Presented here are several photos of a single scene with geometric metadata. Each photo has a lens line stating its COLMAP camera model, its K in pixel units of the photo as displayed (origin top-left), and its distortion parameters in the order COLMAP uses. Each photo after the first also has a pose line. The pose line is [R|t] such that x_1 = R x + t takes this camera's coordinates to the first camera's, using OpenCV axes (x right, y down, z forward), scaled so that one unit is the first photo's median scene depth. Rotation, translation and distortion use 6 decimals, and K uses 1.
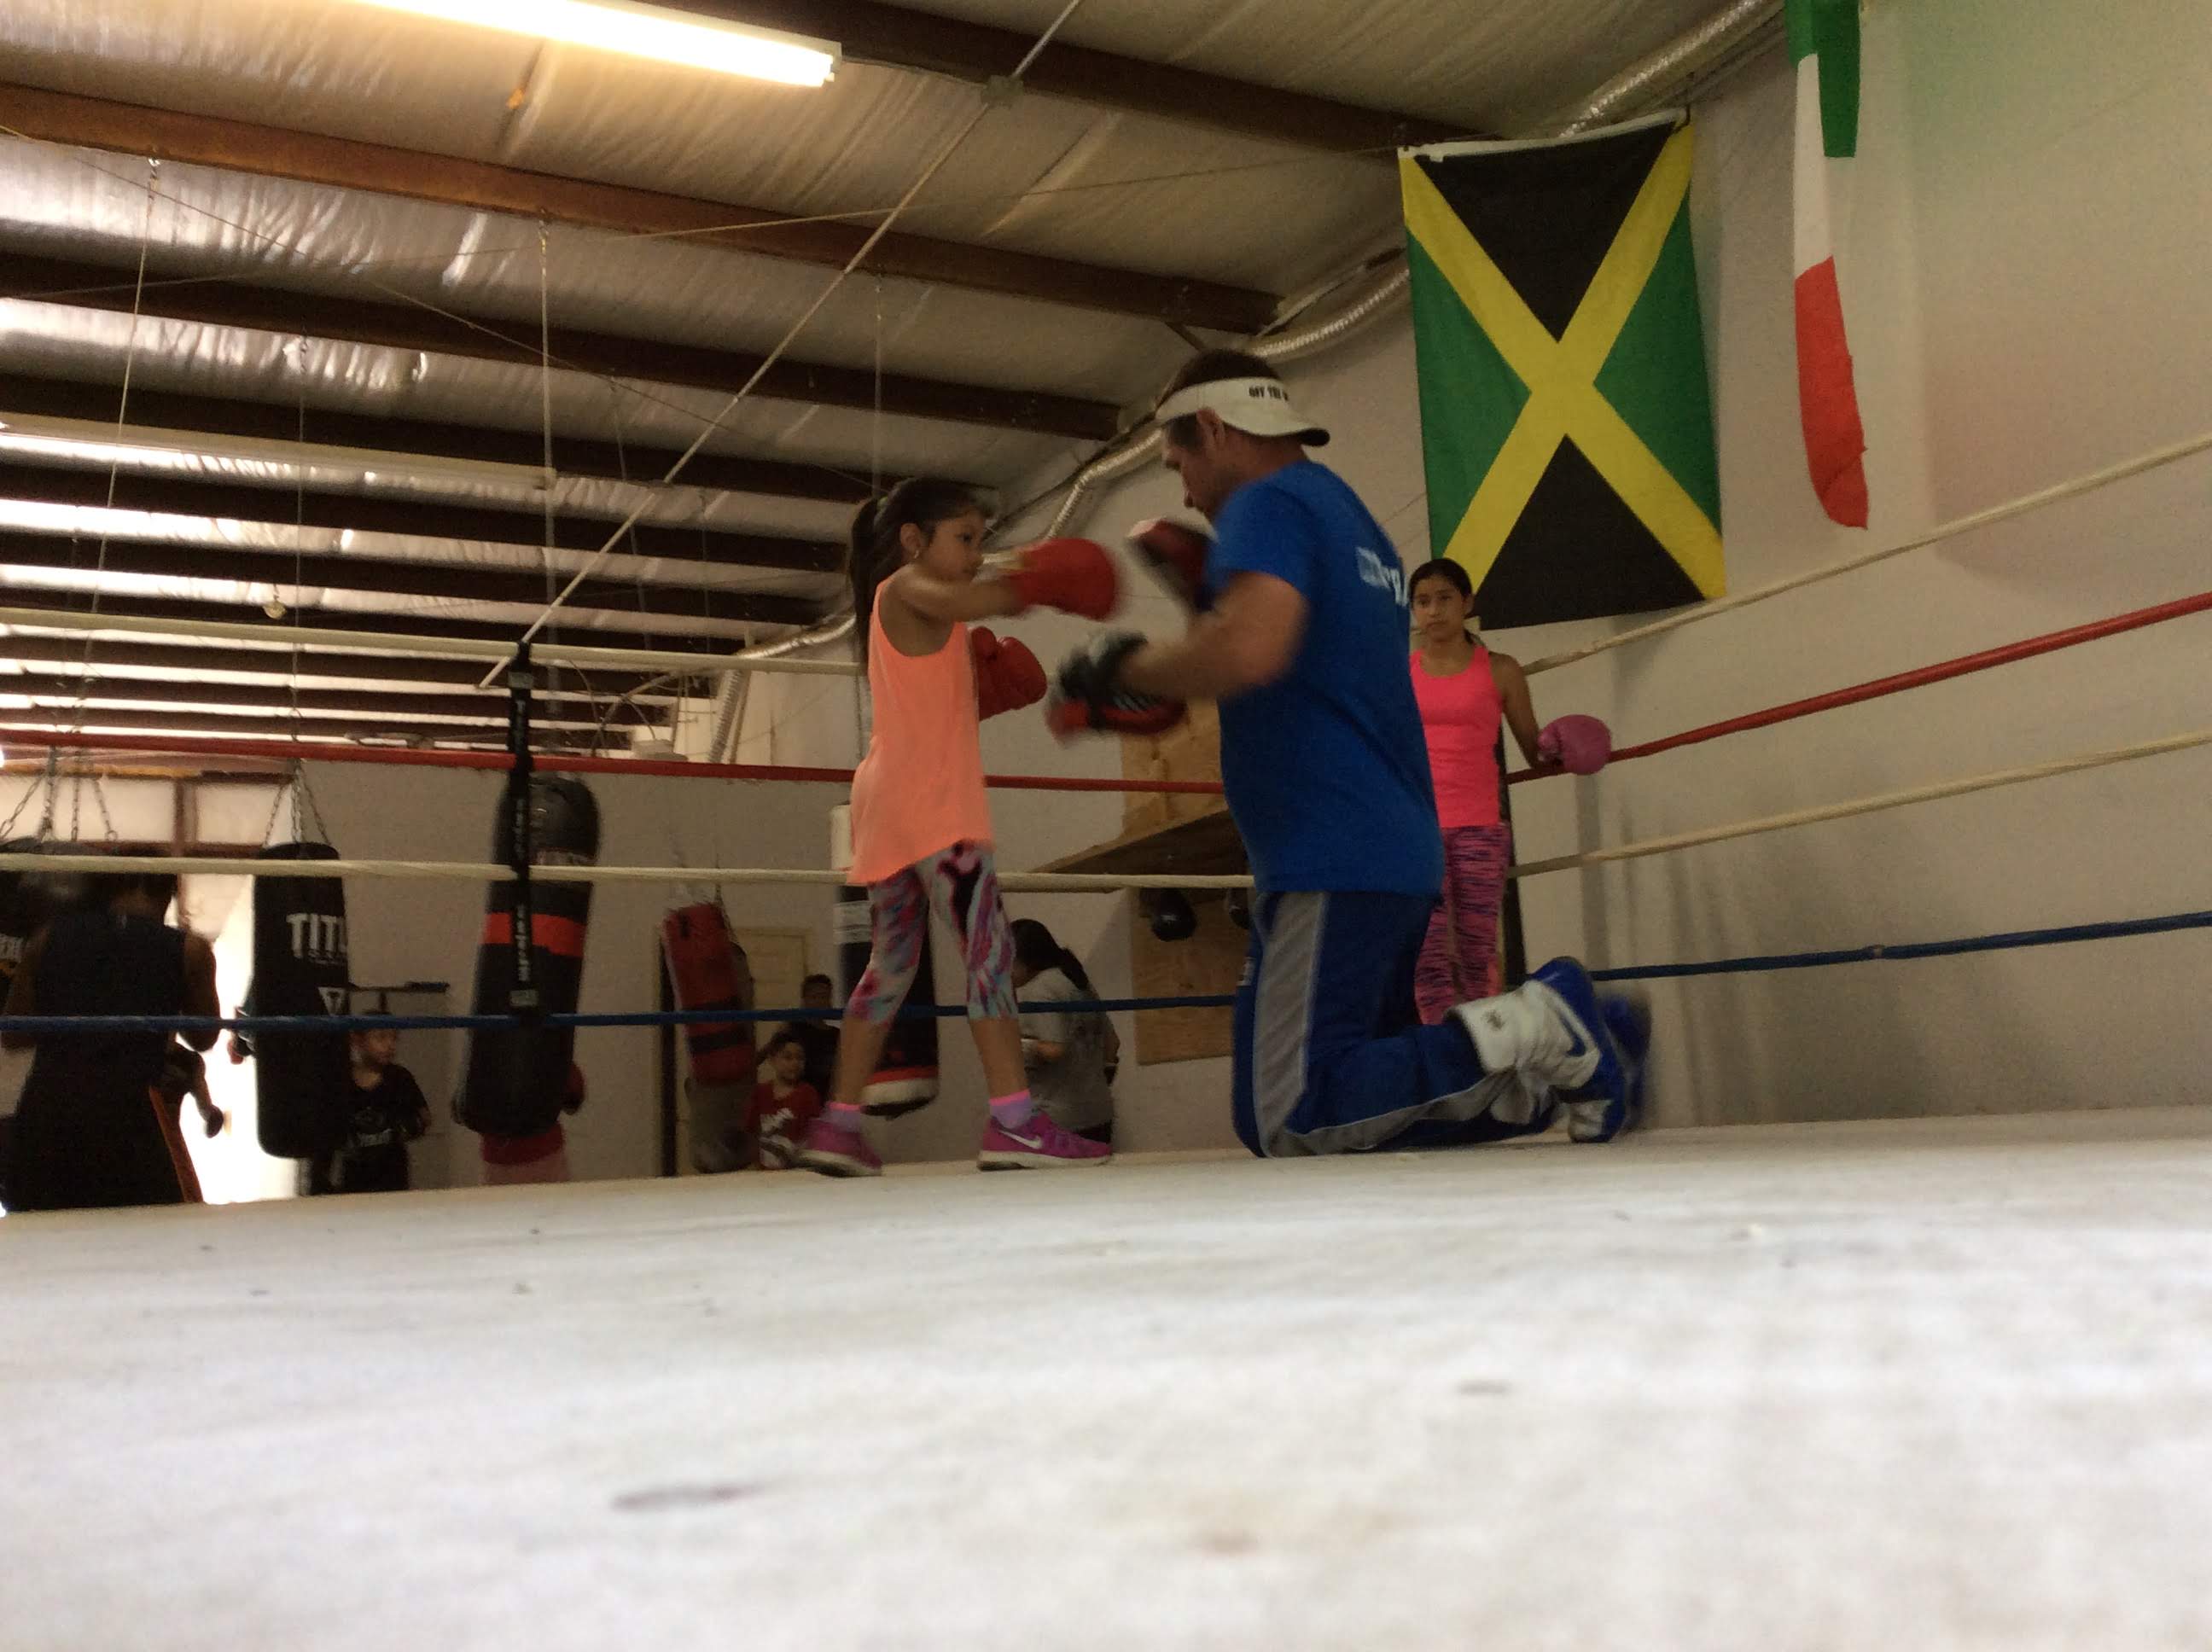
lens RADIAL K [[2048.8, 0, 1106.0], [0, 2048.8, 826.0], [0, 0, 1]] dist [0.113166, -0.175736]
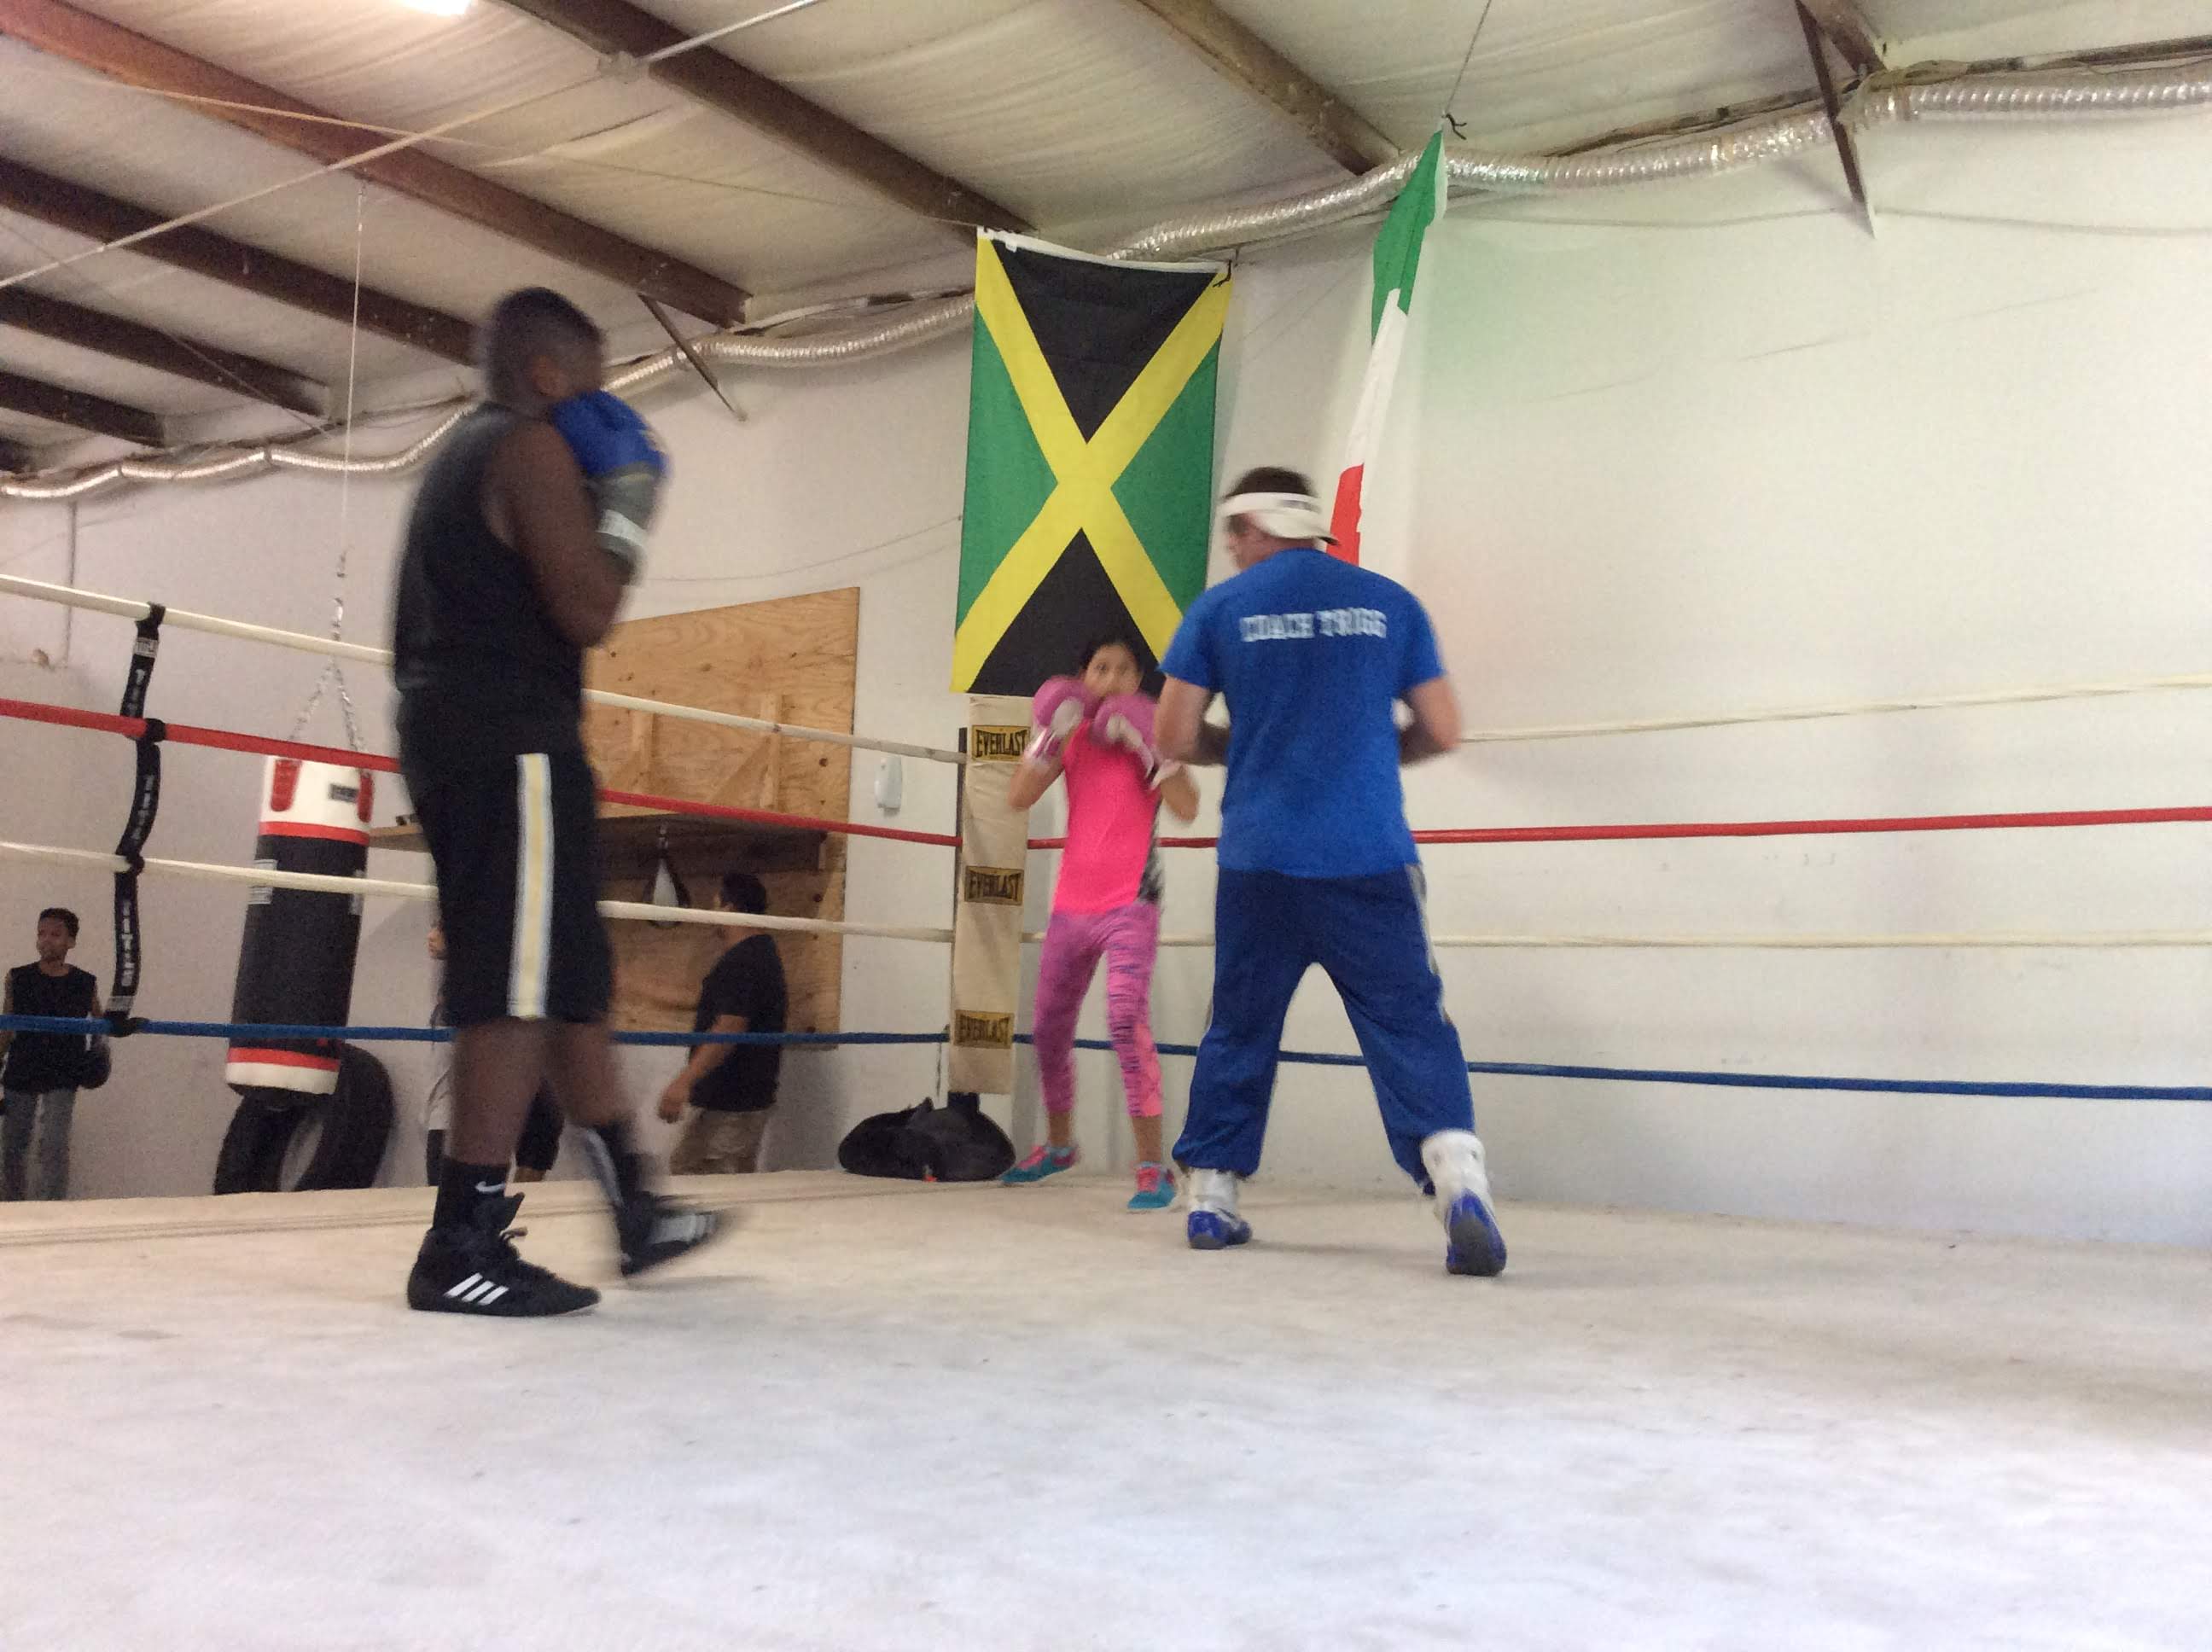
lens RADIAL K [[2048.8, 0, 1106.0], [0, 2048.8, 826.0], [0, 0, 1]] dist [0.113166, -0.175736]
pose [[0.880244, 0.116723, 0.459942, -0.249791], [-0.136706, 0.990559, 0.010250, -0.045342], [-0.454403, -0.071899, 0.887890, 0.015742]]
